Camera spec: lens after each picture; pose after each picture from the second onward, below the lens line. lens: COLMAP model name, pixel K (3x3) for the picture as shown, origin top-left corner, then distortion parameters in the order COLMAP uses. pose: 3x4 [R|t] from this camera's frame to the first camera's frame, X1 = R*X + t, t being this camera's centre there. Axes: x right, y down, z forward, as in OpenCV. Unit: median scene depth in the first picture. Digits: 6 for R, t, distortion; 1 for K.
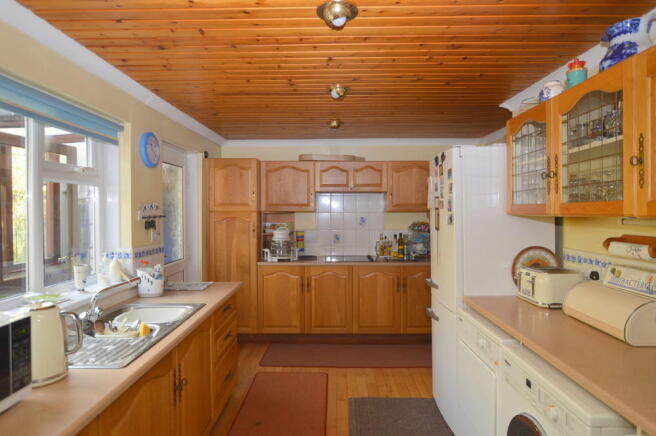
lens RADIAL K [[390.2, 0, 328.0], [0, 390.2, 218.0], [0, 0, 1]] dist [-0.003824, 0.000472]
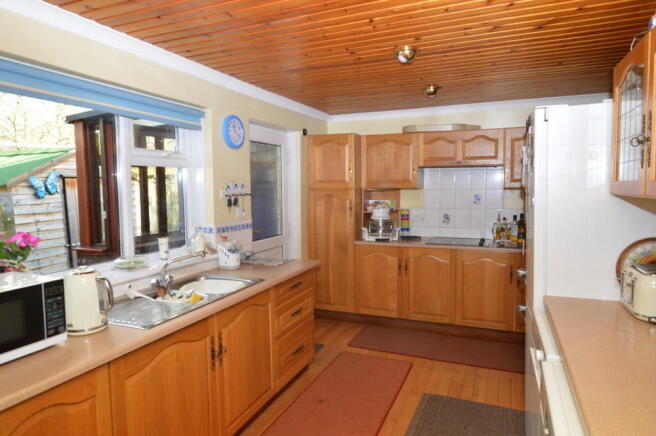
lens RADIAL K [[409.0, 0, 328.0], [0, 409.0, 218.0], [0, 0, 1]] dist [-0.001011, 0.001358]
pose [[0.928383, 0.023435, -0.370886, 0.150173], [-0.000938, 0.998154, 0.060720, -0.006273], [0.371624, -0.056024, 0.926691, 0.035937]]
